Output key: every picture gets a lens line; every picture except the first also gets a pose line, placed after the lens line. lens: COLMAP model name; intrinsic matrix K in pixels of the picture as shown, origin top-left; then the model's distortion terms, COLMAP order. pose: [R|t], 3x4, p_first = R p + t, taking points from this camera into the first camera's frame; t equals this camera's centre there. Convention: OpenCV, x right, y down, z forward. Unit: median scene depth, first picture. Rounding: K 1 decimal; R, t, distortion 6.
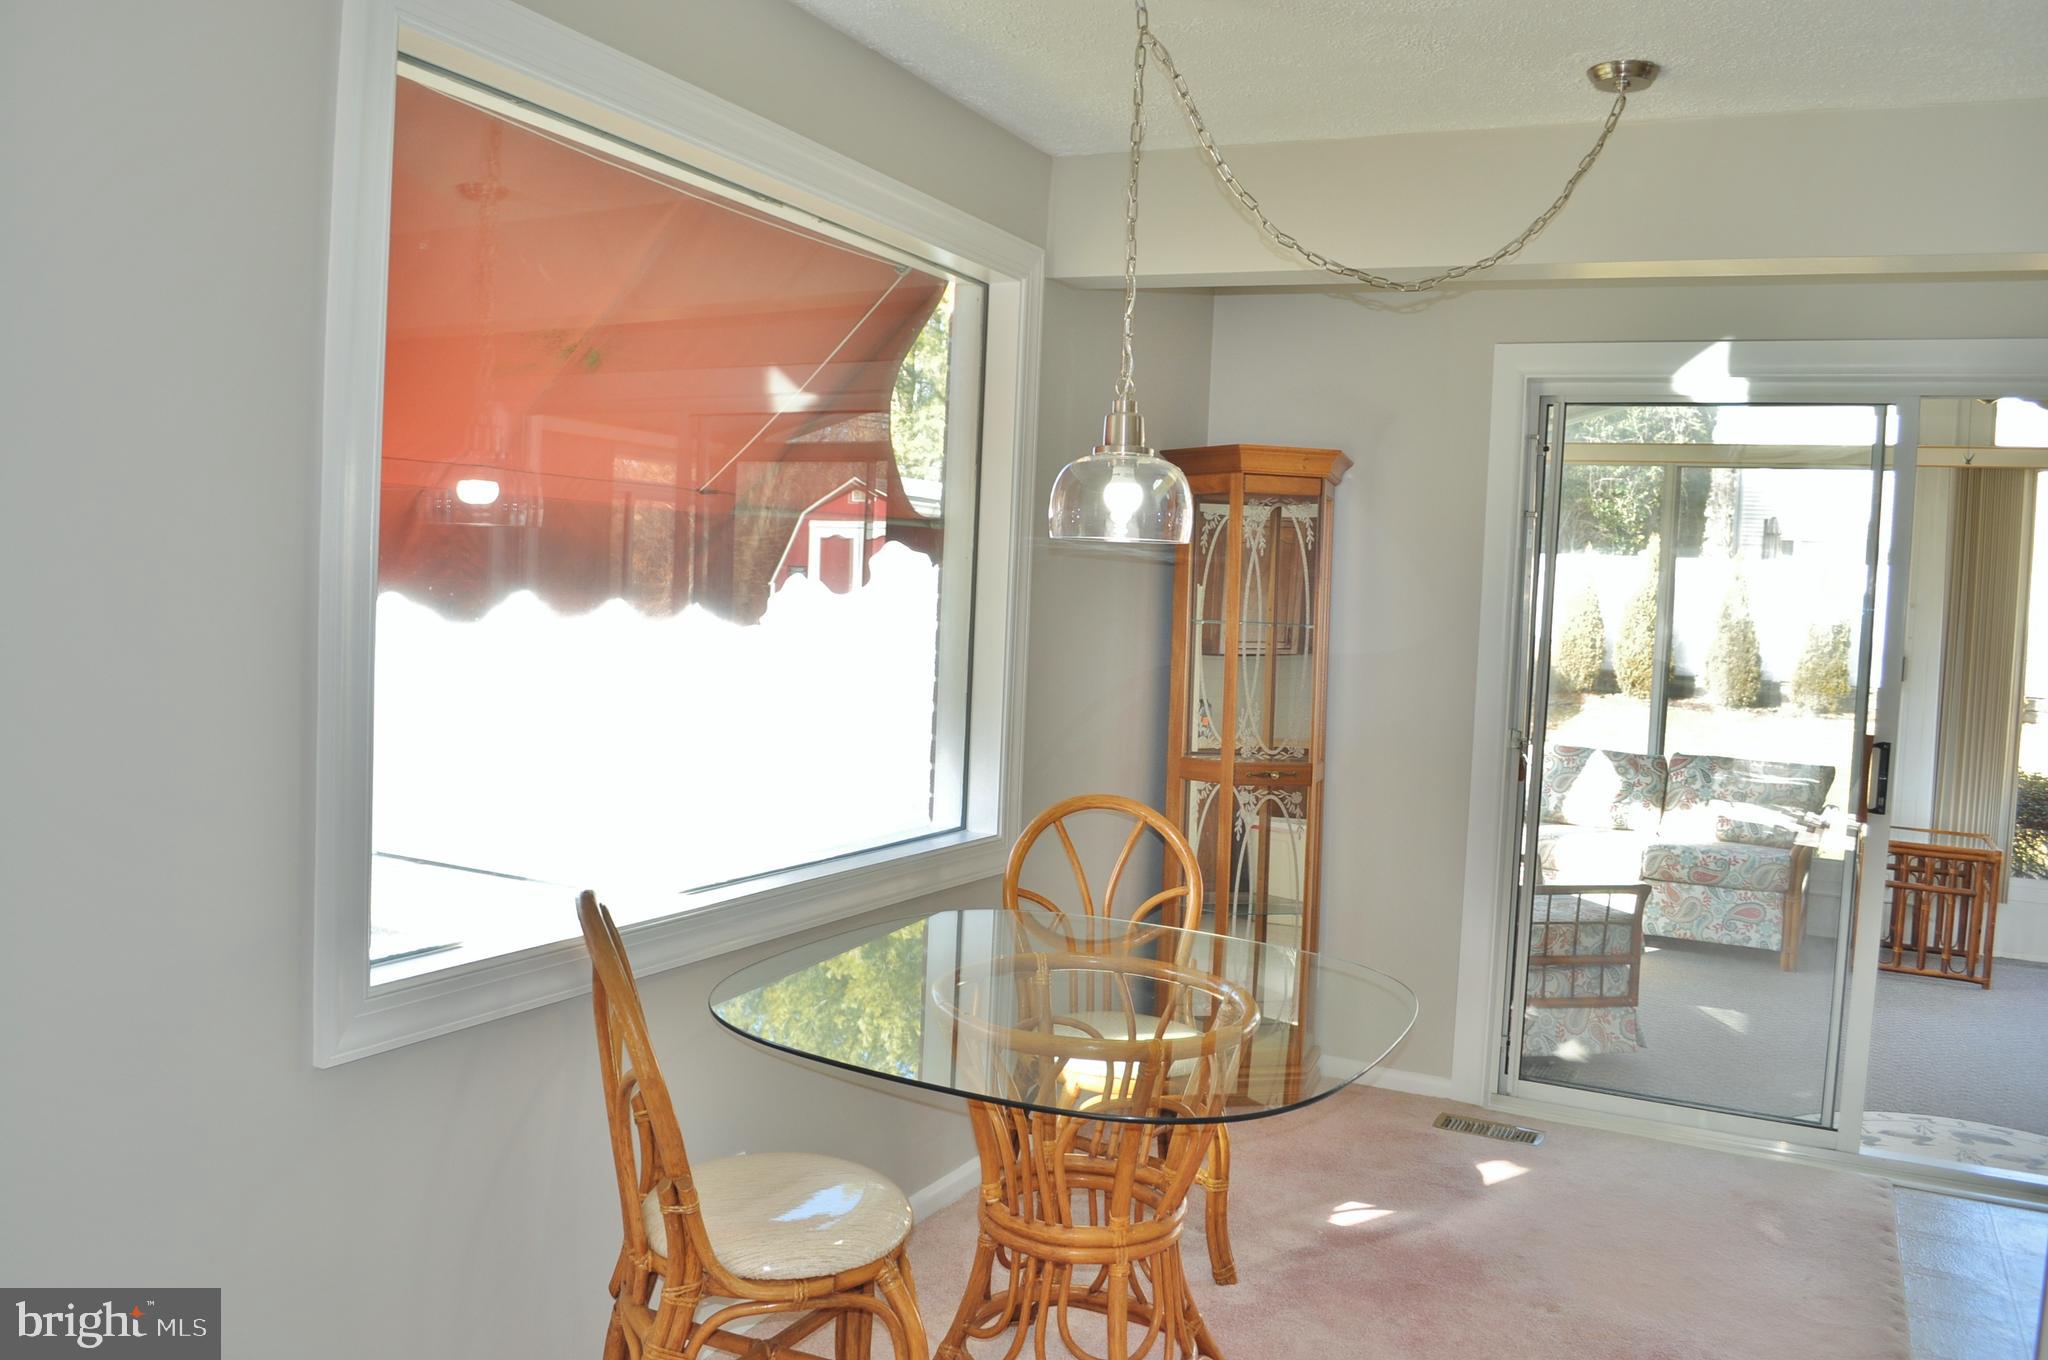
lens RADIAL K [[1609.1, 0, 1023.8], [0, 1609.1, 684.1], [0, 0, 1]] dist [-0.084490, 0.013683]
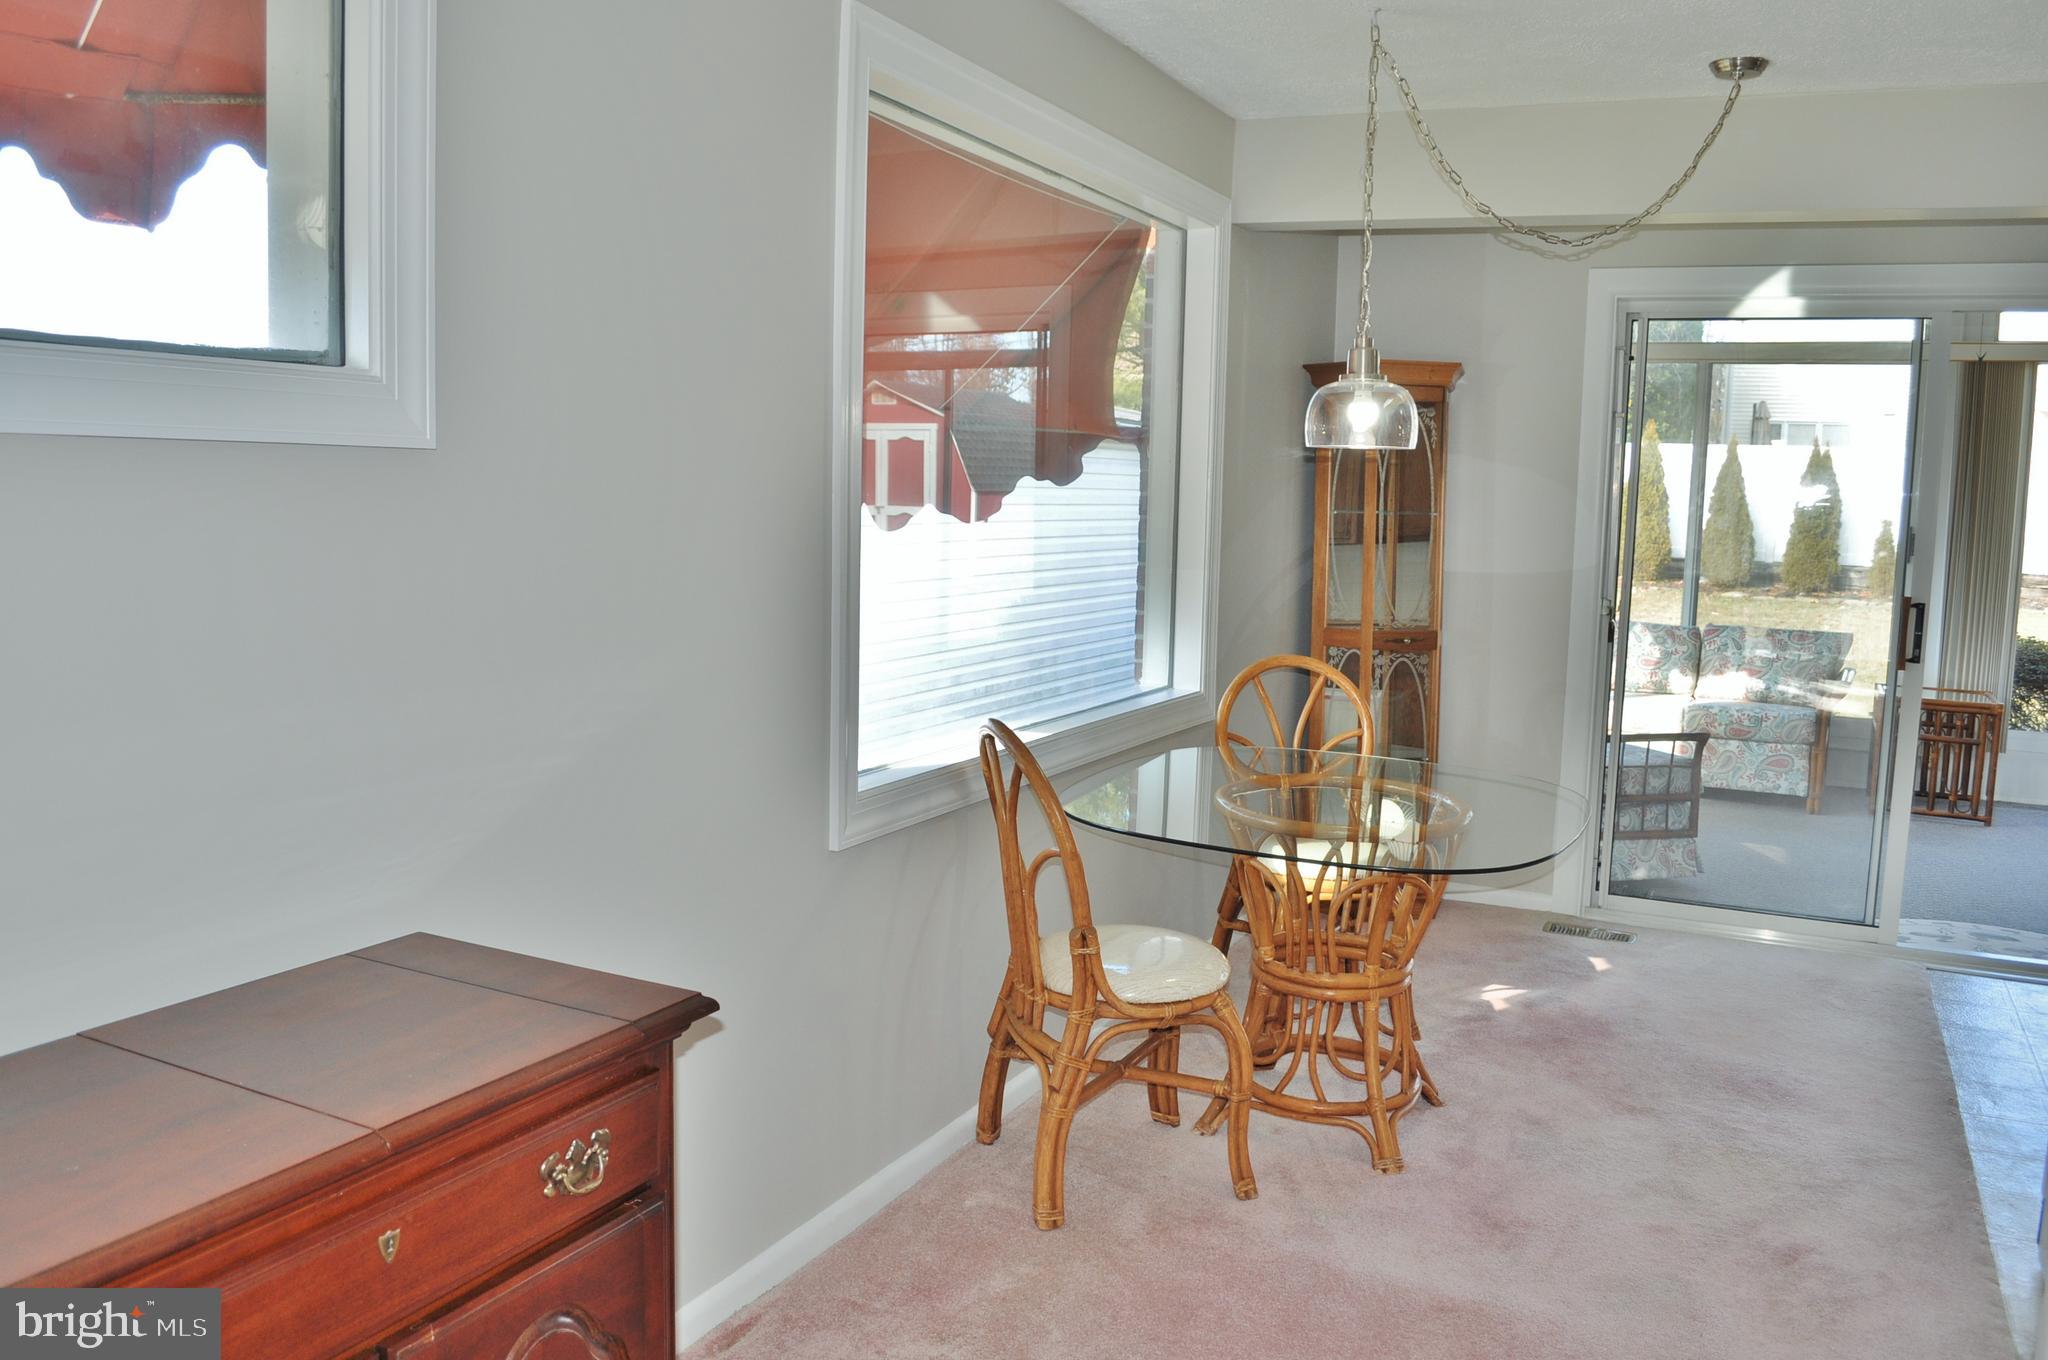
lens RADIAL K [[1609.1, 0, 1023.8], [0, 1609.1, 684.1], [0, 0, 1]] dist [-0.084490, 0.013683]
pose [[0.999694, -0.022072, 0.011185, -0.140841], [0.021310, 0.997711, 0.064180, 0.007109], [-0.012576, -0.063922, 0.997876, -0.176653]]
